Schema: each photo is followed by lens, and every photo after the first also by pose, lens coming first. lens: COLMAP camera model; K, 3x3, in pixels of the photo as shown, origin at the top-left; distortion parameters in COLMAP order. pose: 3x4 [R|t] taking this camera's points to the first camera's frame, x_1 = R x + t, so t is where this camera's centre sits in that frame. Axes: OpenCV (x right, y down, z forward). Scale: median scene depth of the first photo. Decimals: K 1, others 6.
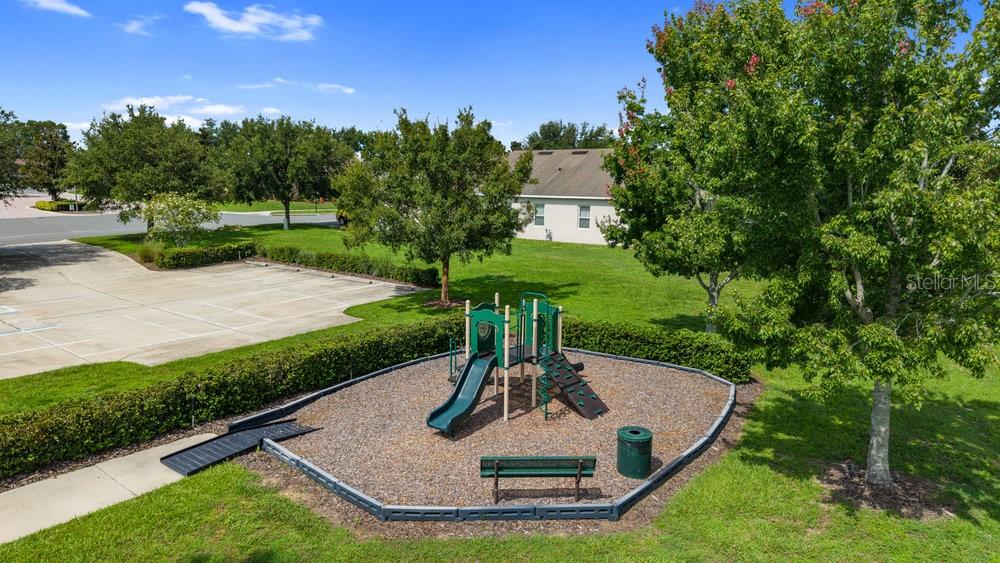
lens RADIAL K [[690.4, 0, 492.6], [0, 690.4, 278.5], [0, 0, 1]] dist [0.021768, -0.004757]
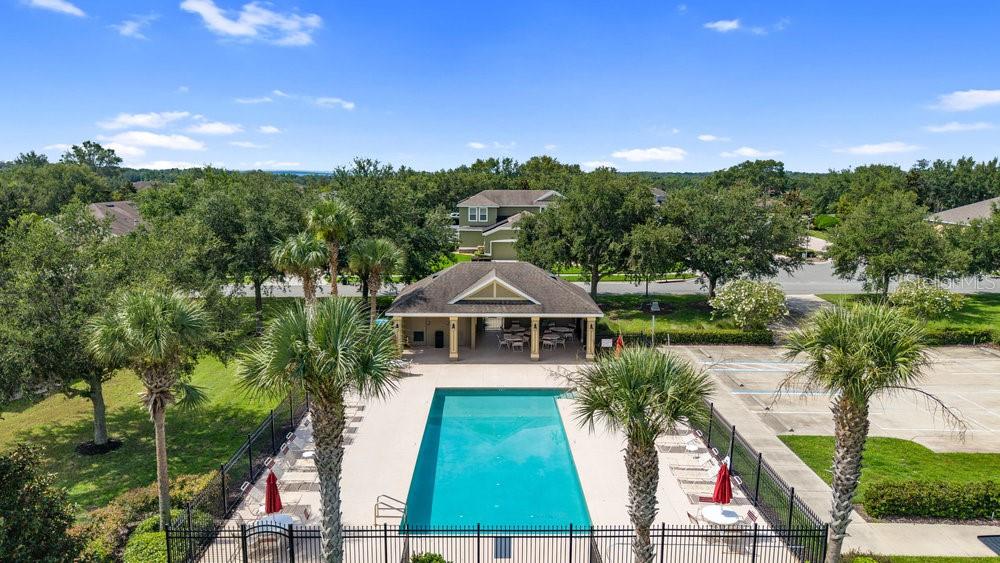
lens RADIAL K [[690.4, 0, 492.6], [0, 690.4, 278.5], [0, 0, 1]] dist [0.021768, -0.004757]
pose [[0.629068, 0.130519, -0.766315, -0.007546], [-0.132776, 0.989358, 0.059512, -0.143277], [0.765927, 0.064311, 0.639703, -0.481718]]
